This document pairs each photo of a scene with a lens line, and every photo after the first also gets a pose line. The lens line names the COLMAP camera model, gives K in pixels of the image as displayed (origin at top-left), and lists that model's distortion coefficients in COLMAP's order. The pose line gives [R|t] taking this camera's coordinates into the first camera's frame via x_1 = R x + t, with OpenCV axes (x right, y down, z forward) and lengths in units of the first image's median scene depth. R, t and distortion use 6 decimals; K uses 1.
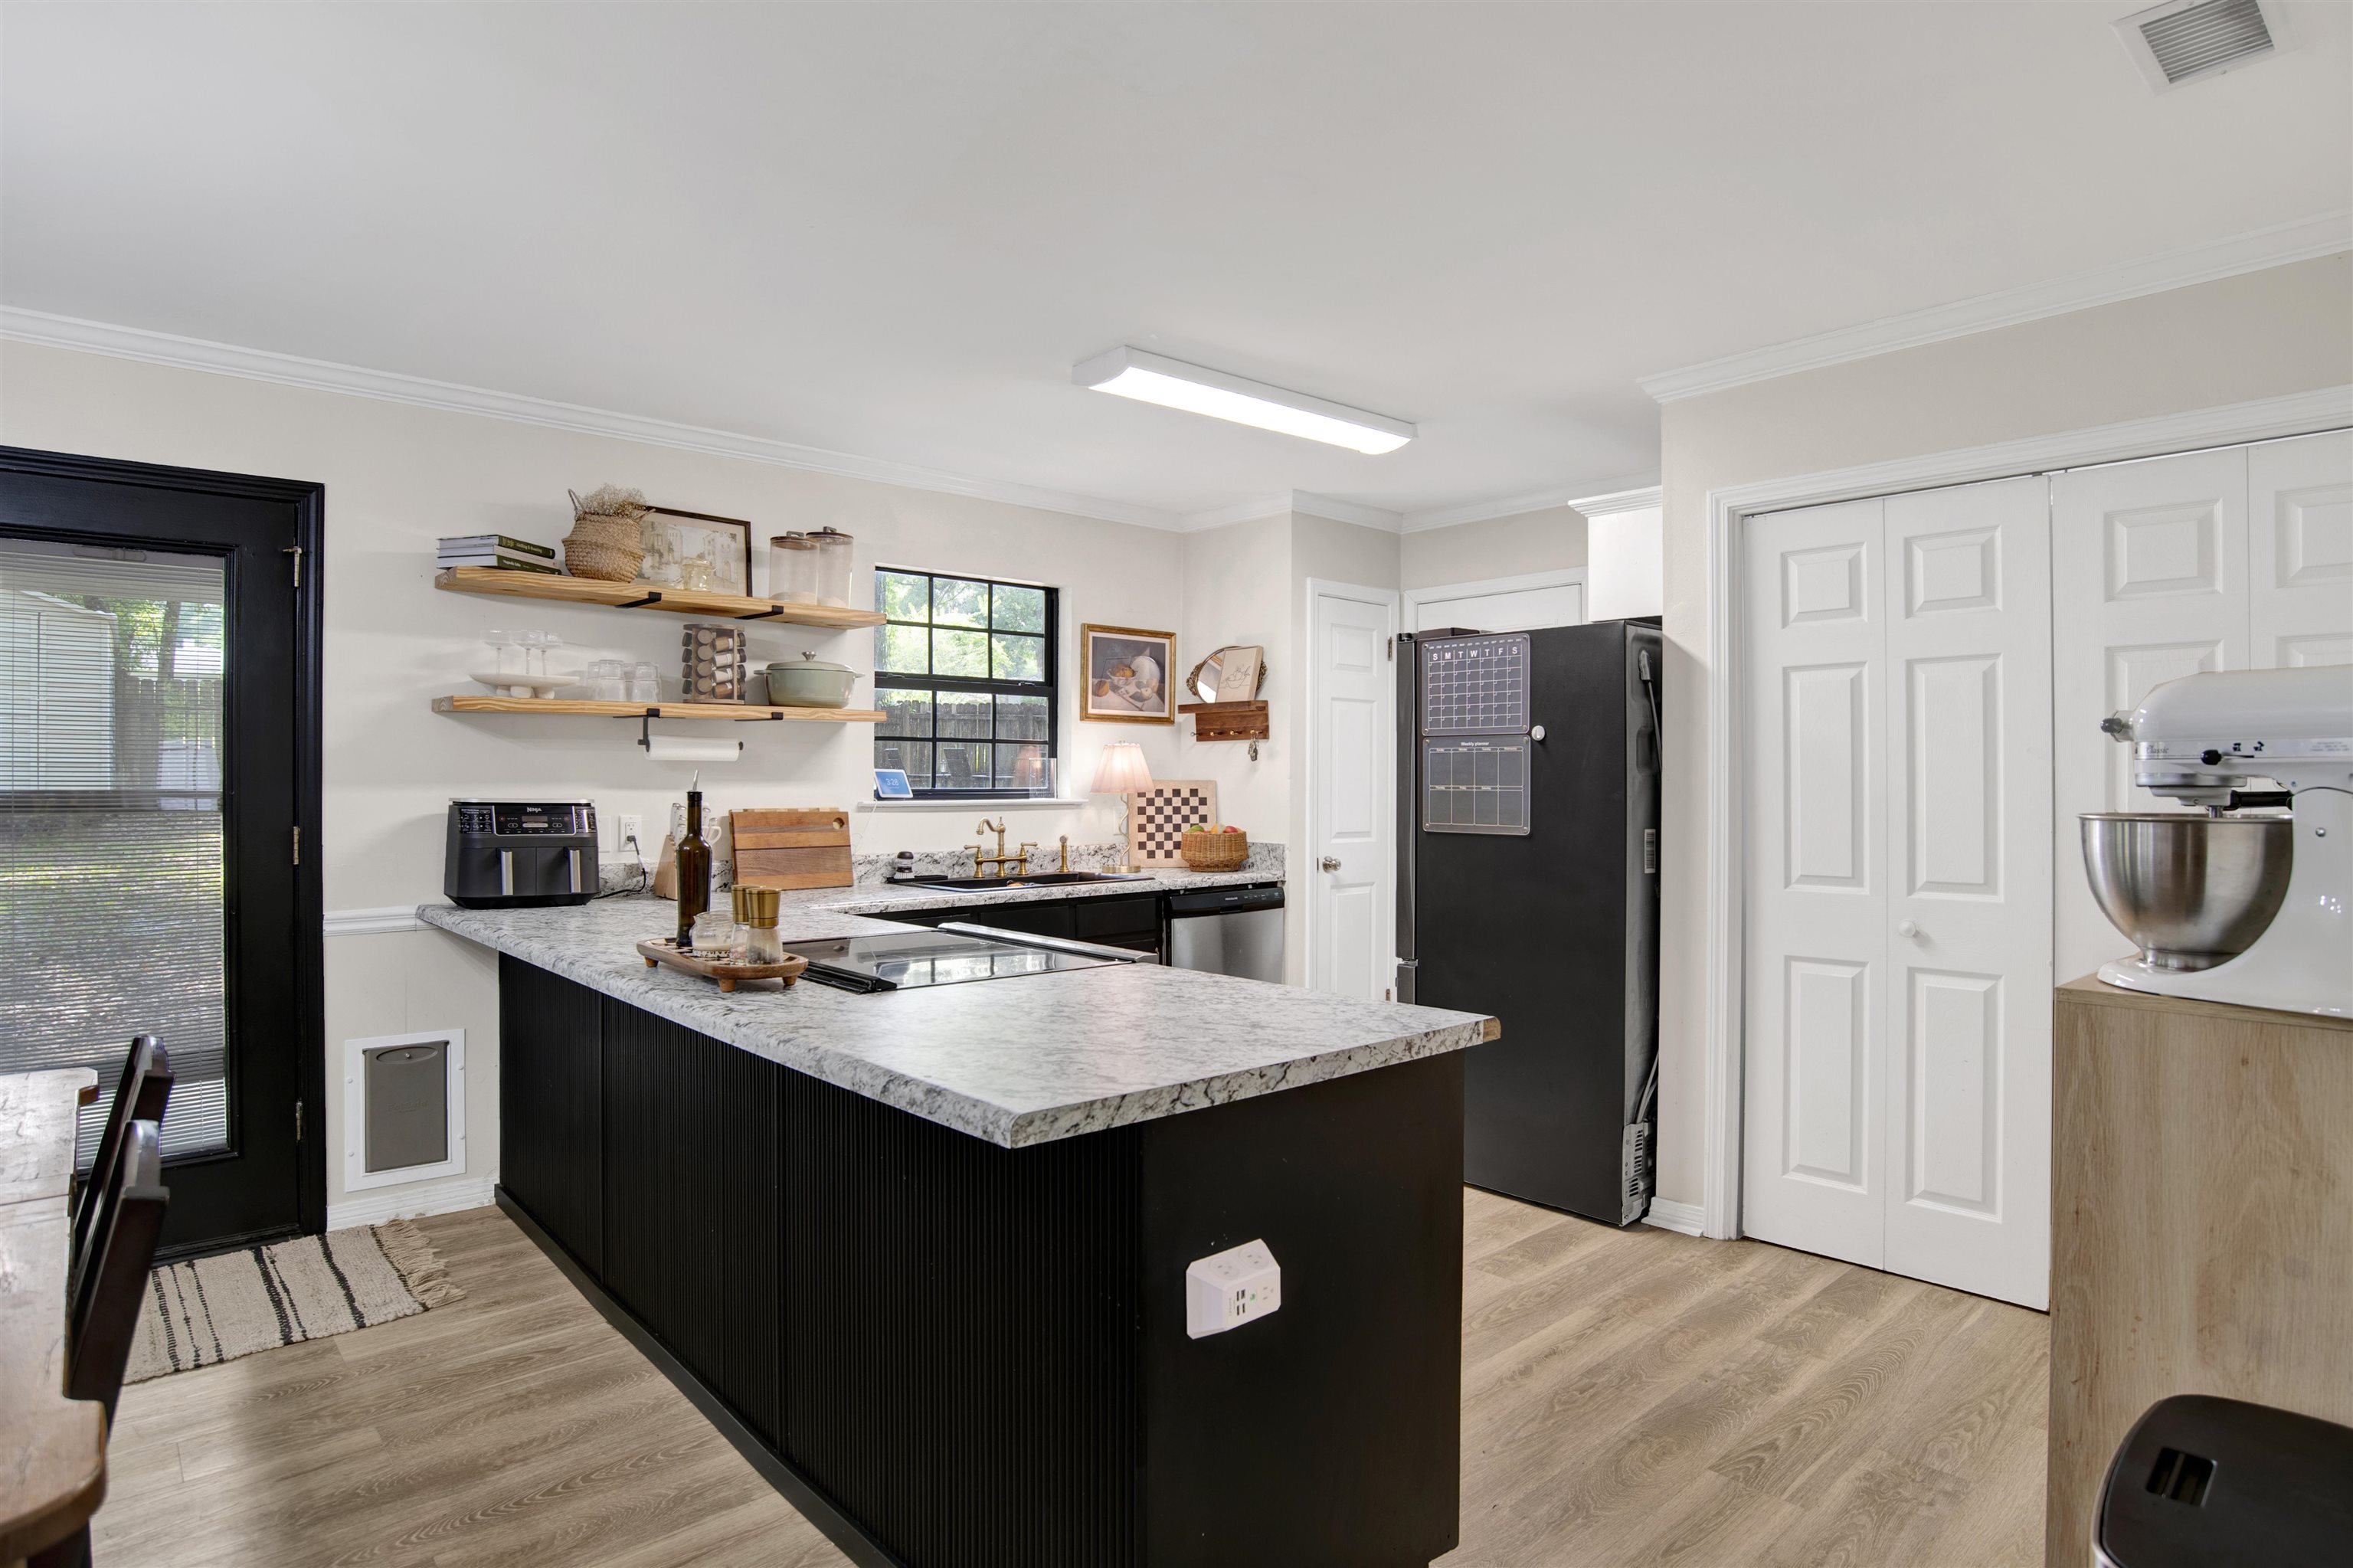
lens RADIAL K [[1253.1, 0, 1156.7], [0, 1253.1, 770.9], [0, 0, 1]] dist [-0.048420, 0.011828]
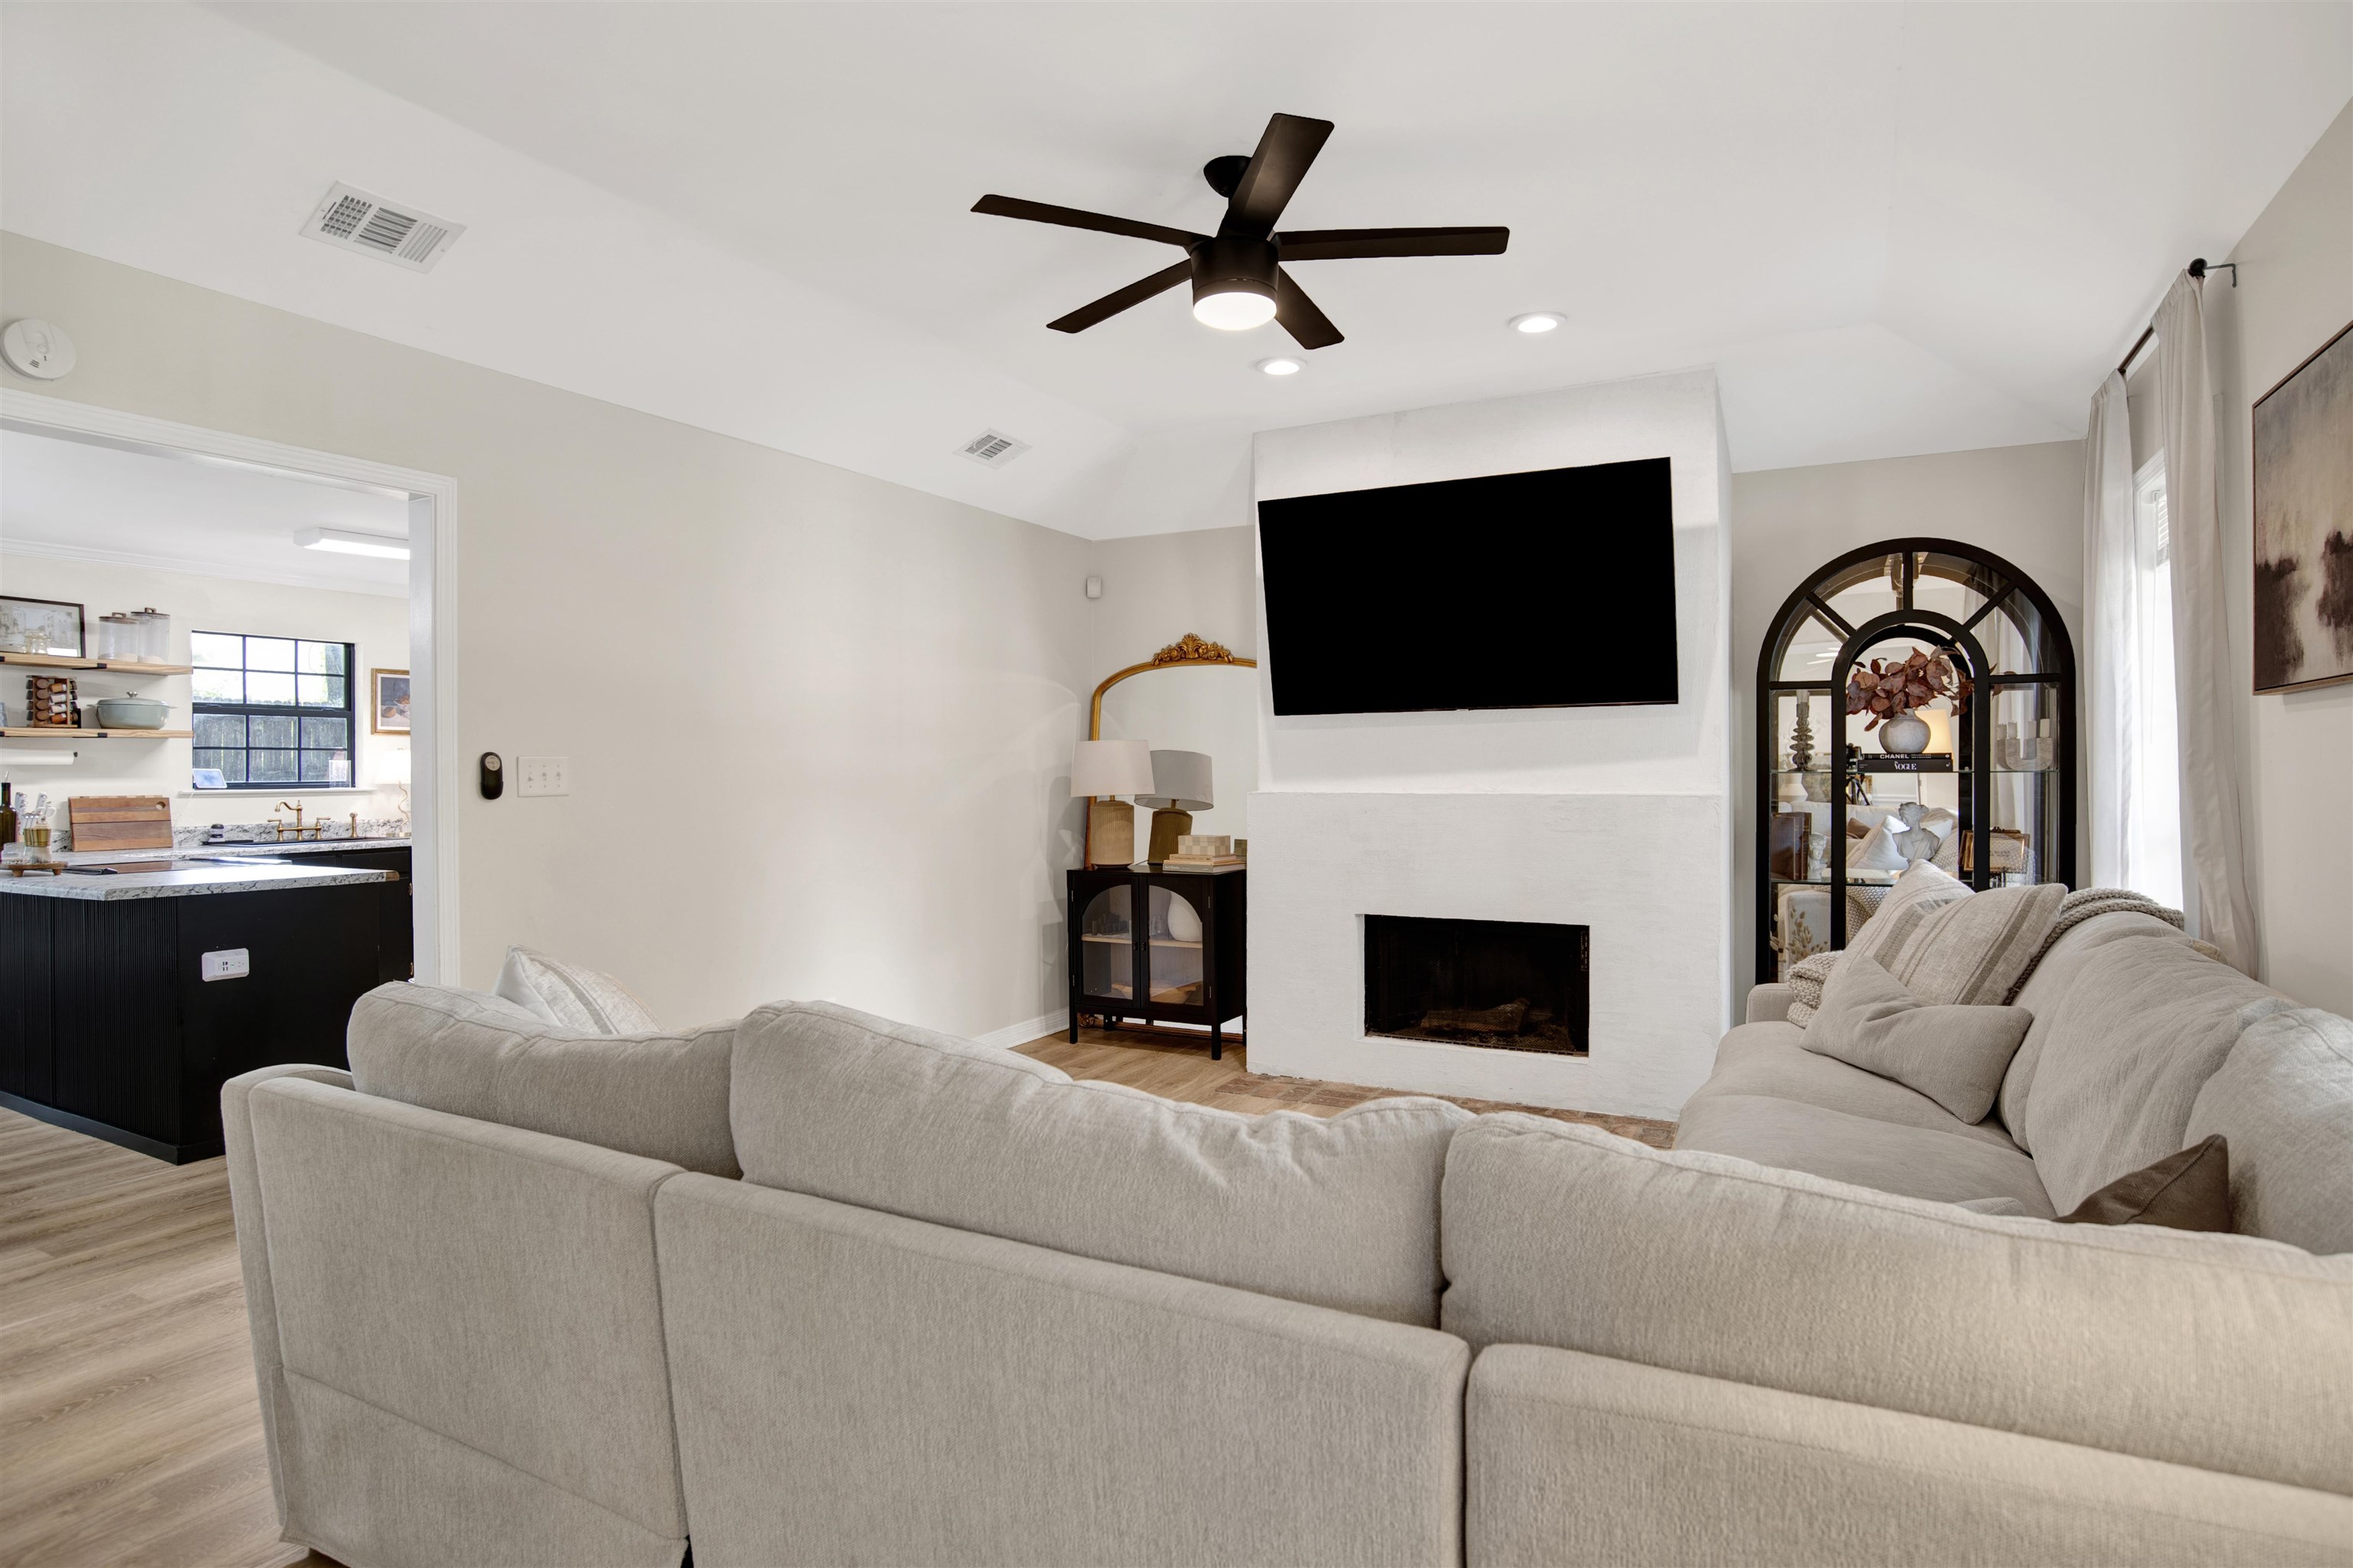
lens RADIAL K [[1253.1, 0, 1201.7], [0, 1253.1, 779.1], [0, 0, 1]] dist [-0.048420, 0.011828]
pose [[0.938816, -0.010233, 0.344267, 0.573703], [0.006089, 0.999895, 0.013116, -0.001671], [-0.344365, -0.010217, 0.938780, -1.104673]]
